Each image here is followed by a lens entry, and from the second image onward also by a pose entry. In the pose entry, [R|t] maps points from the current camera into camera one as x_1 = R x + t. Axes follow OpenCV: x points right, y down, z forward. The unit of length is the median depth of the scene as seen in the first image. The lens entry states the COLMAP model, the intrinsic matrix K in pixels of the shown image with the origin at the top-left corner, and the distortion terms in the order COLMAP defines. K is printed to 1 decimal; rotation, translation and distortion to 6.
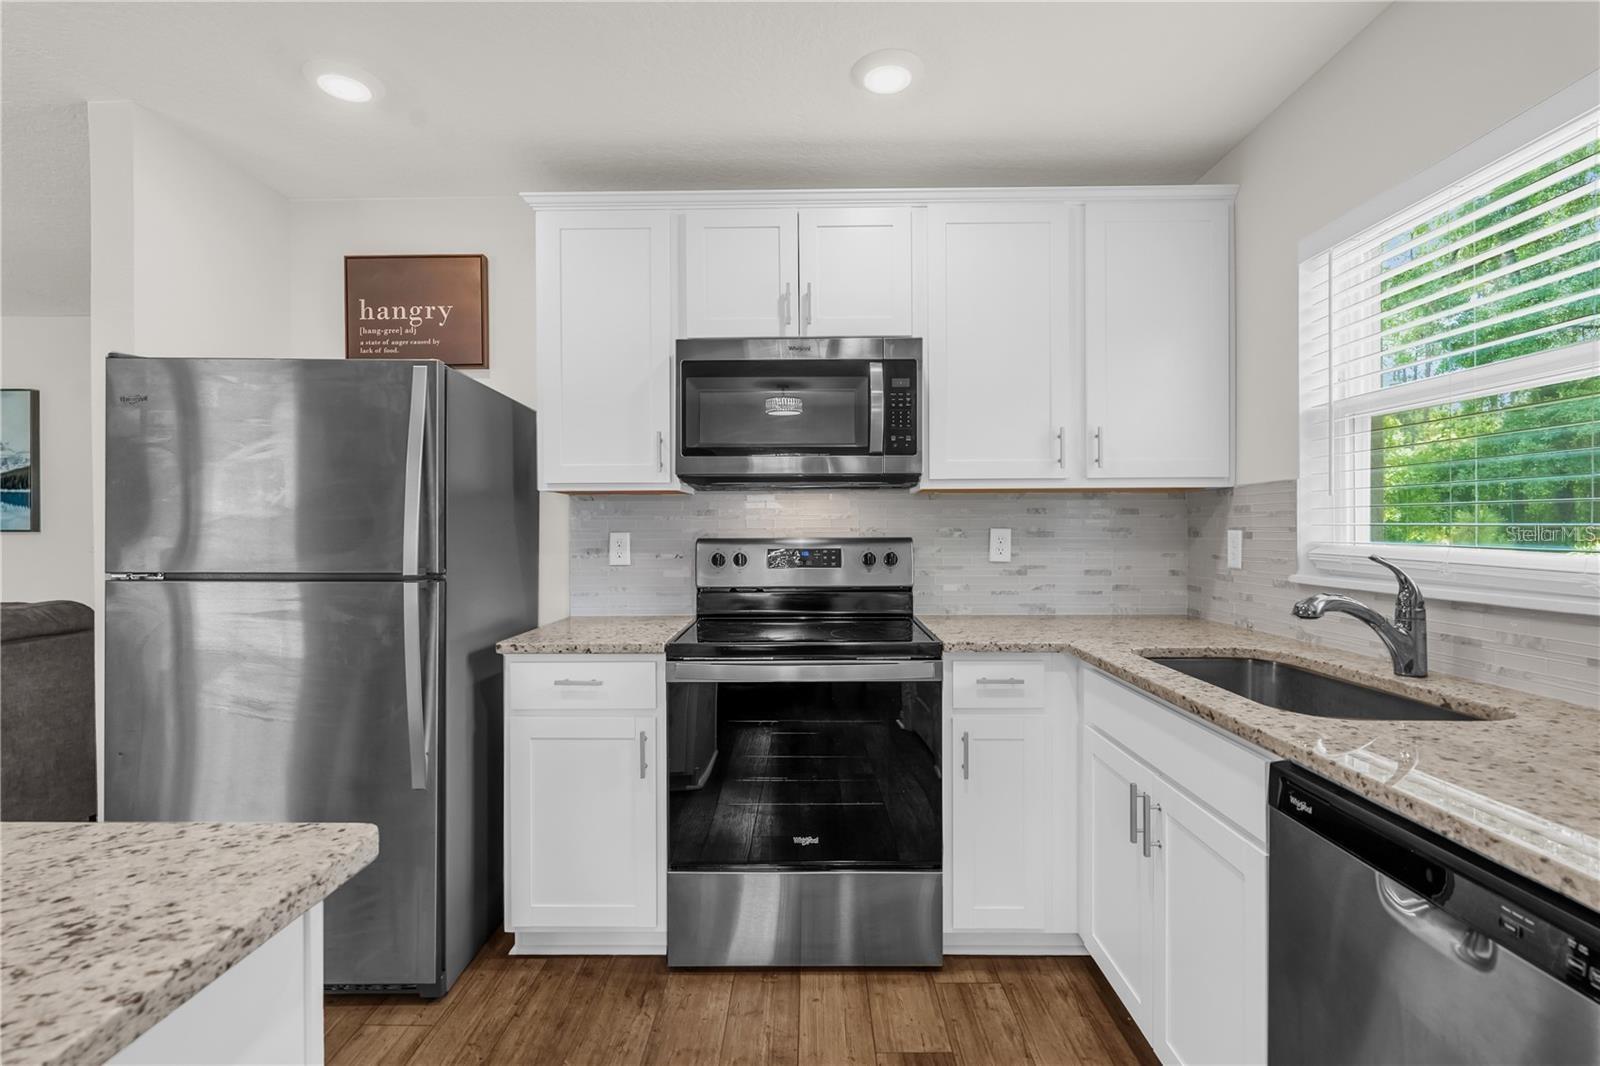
lens RADIAL K [[761.9, 0, 796.5], [0, 761.9, 531.4], [0, 0, 1]] dist [0.003010, 0.001053]
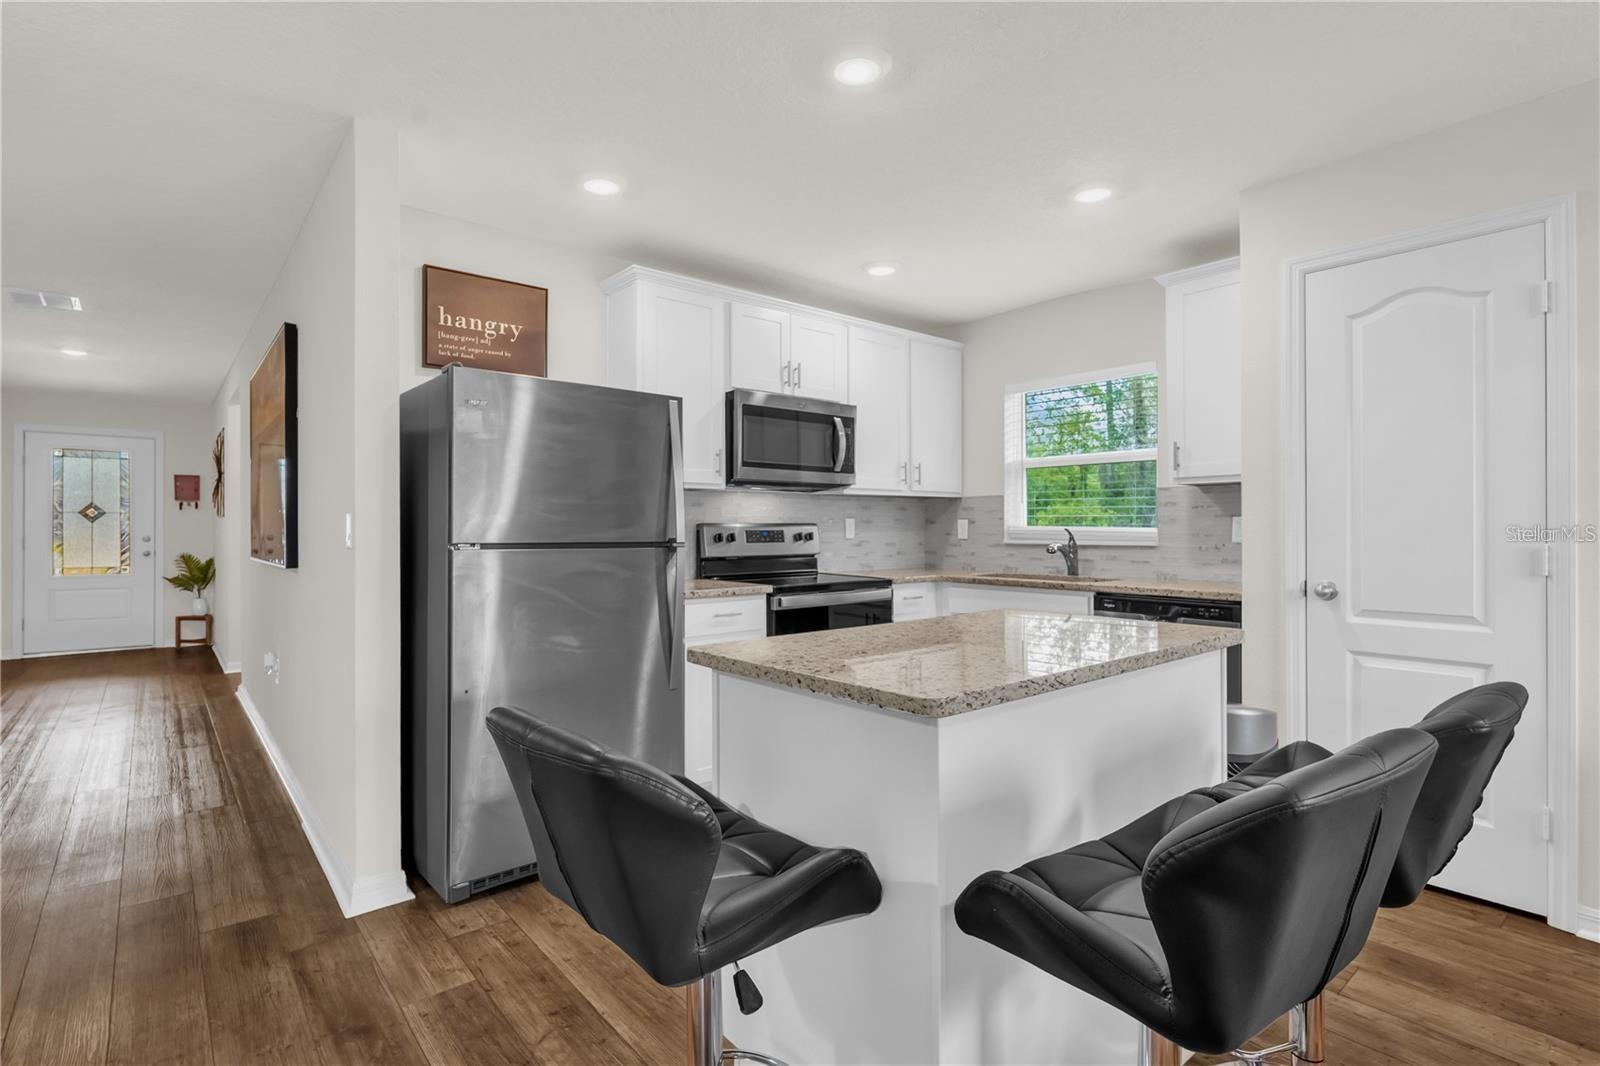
lens RADIAL K [[761.9, 0, 829.5], [0, 761.9, 526.7], [0, 0, 1]] dist [0.003010, 0.001053]
pose [[0.746308, 0.003591, 0.665591, -0.955565], [0.000158, 0.999984, -0.005572, 0.026264], [-0.665601, 0.004264, 0.746296, -0.225409]]
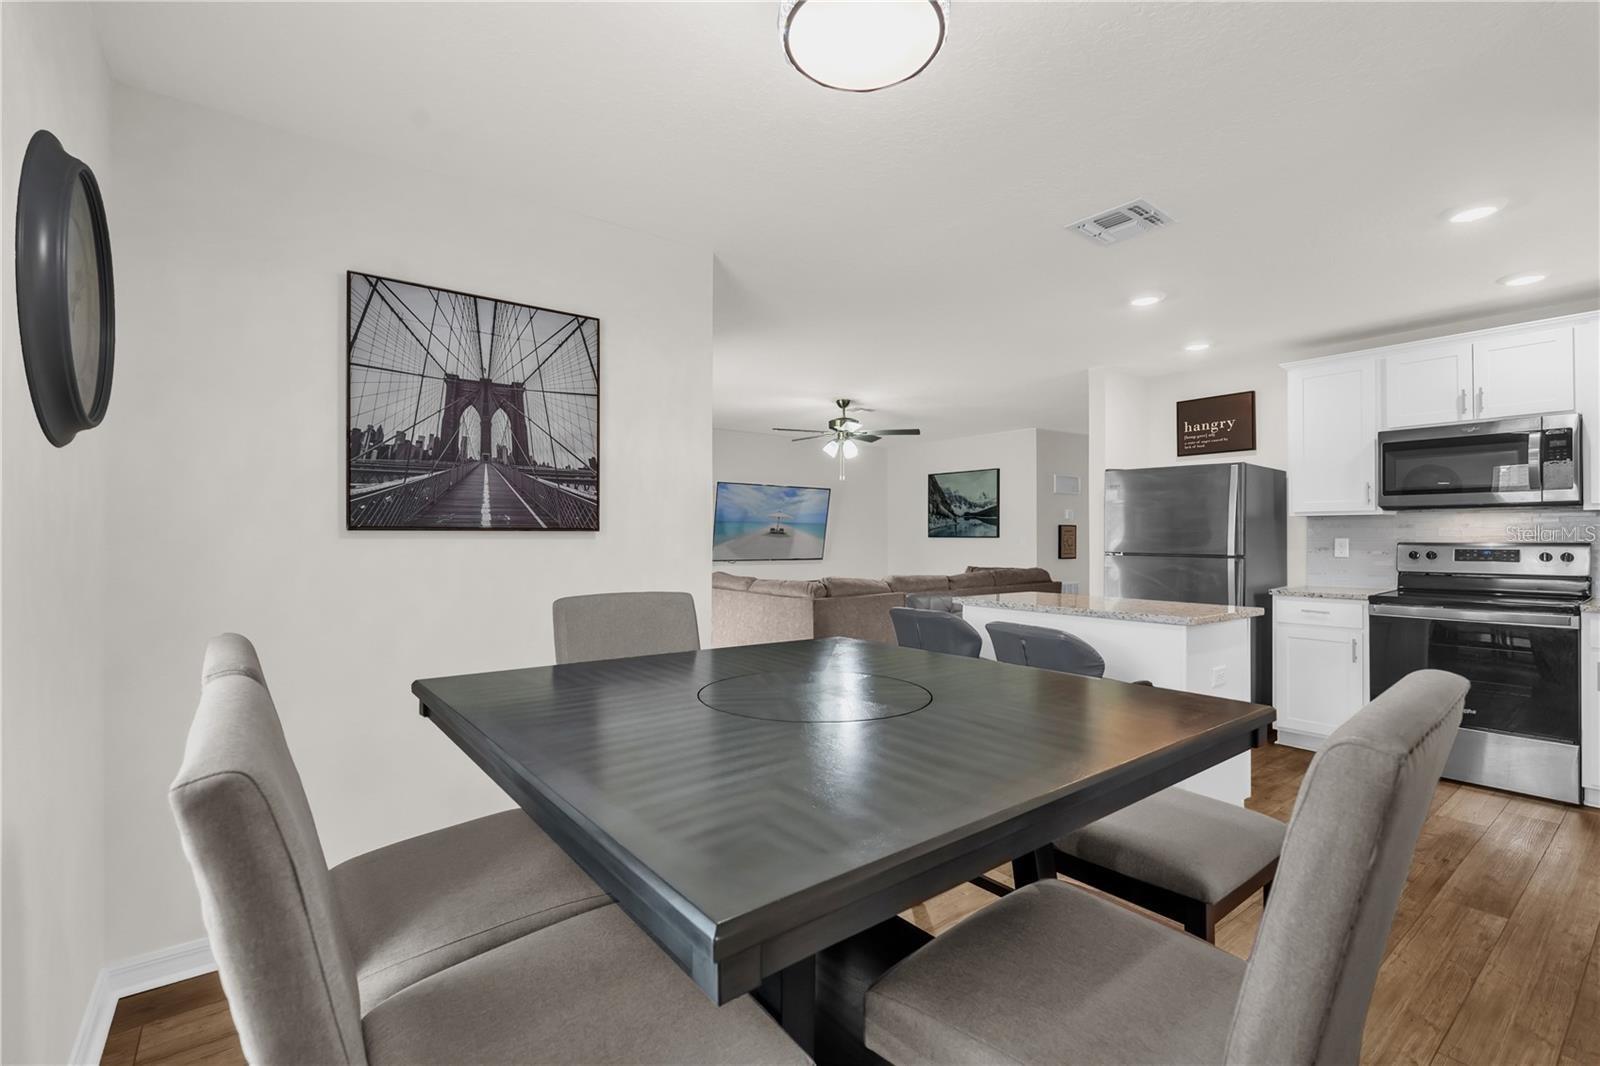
lens RADIAL K [[720.9, 0, 792.8], [0, 720.9, 533.7], [0, 0, 1]] dist [-0.004917, 0.000704]
pose [[0.630015, -0.000997, -0.776583, 0.272406], [-0.005965, 0.999963, -0.006123, 0.009208], [0.776560, 0.008490, 0.629986, -1.079264]]
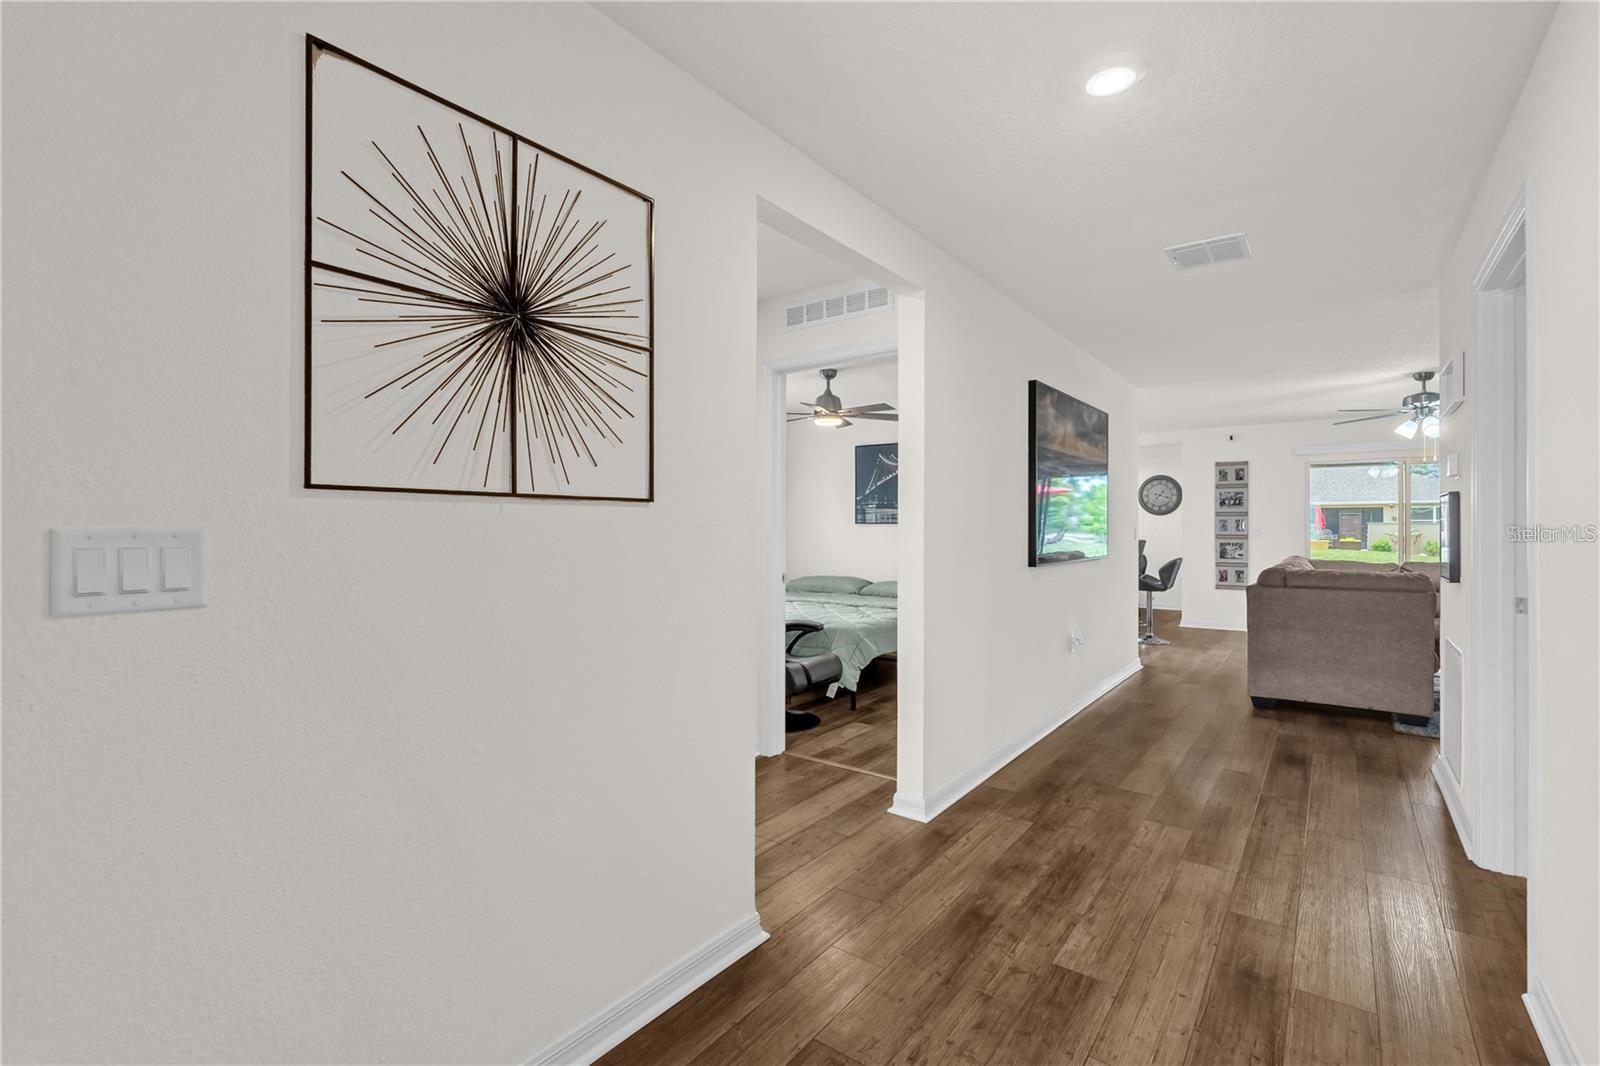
lens RADIAL K [[720.9, 0, 783.5], [0, 720.9, 532.0], [0, 0, 1]] dist [-0.004917, 0.000704]
pose [[-0.808413, 0.001301, 0.588614, -1.227420], [0.005950, 0.999965, 0.005962, -0.001906], [-0.588585, 0.008322, -0.808392, 3.514698]]
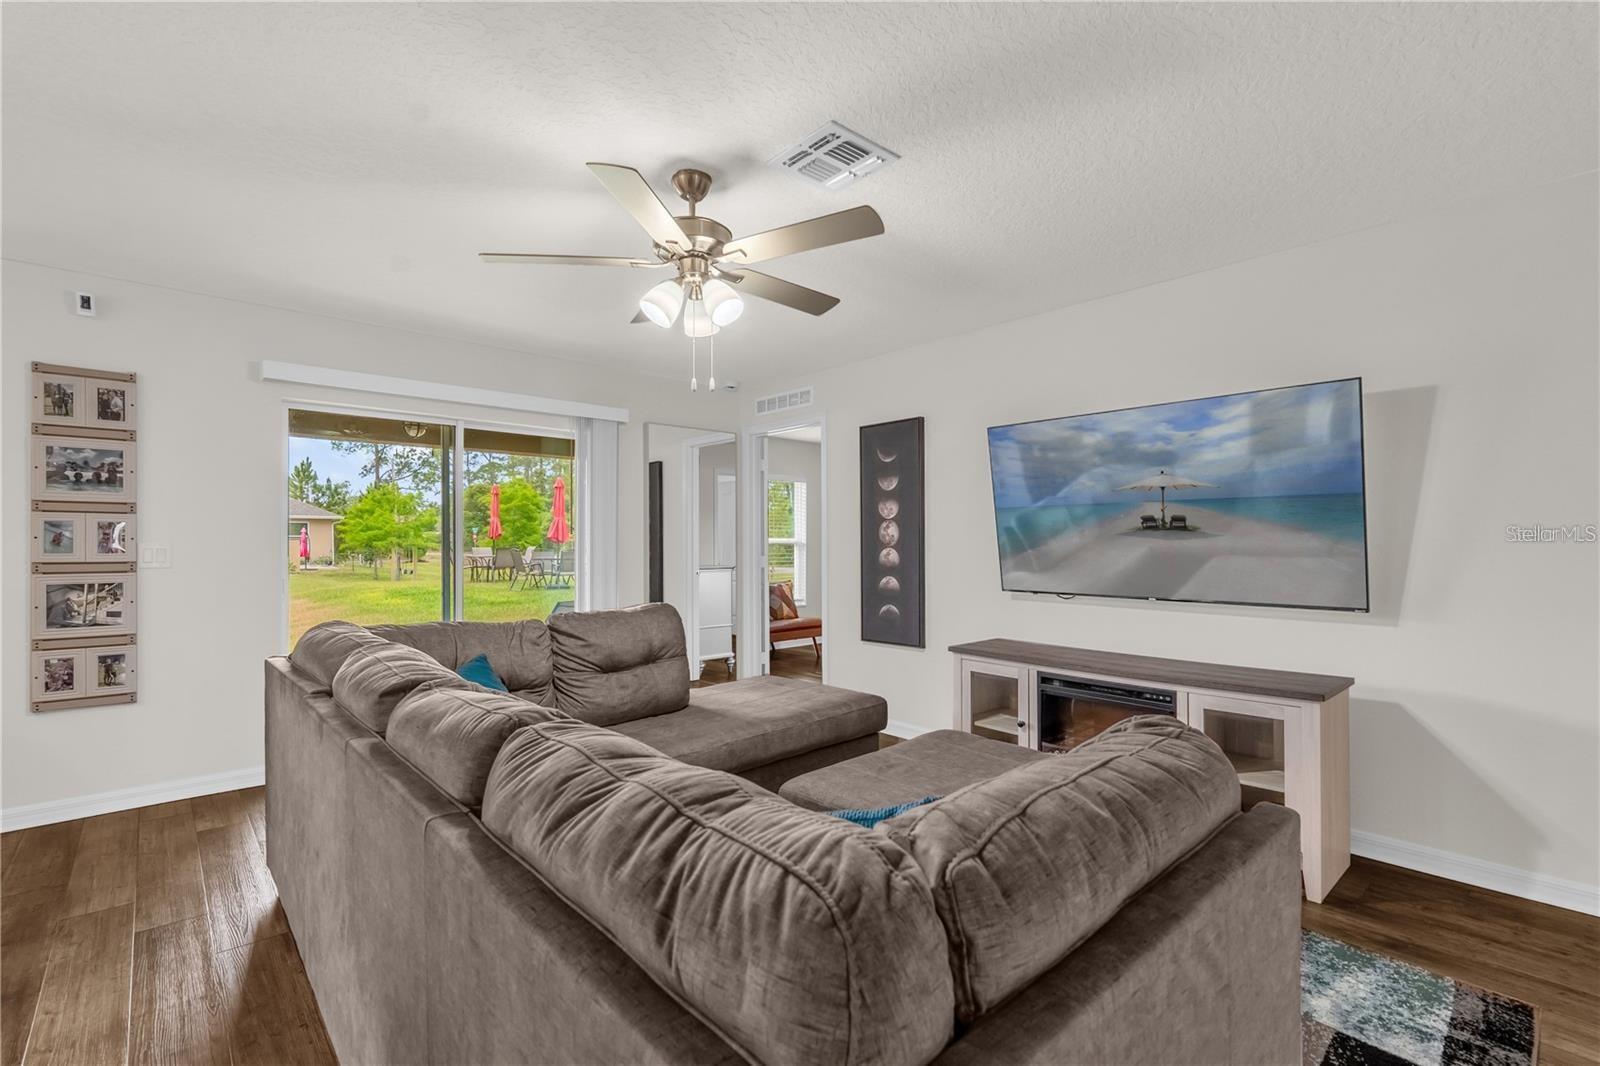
lens RADIAL K [[720.9, 0, 811.2], [0, 720.9, 544.2], [0, 0, 1]] dist [-0.004917, 0.000704]
pose [[-0.720565, 0.003552, -0.693378, -0.985785], [0.001749, 0.999993, 0.003305, 0.009349], [0.693385, 0.001168, -0.720566, 1.362410]]
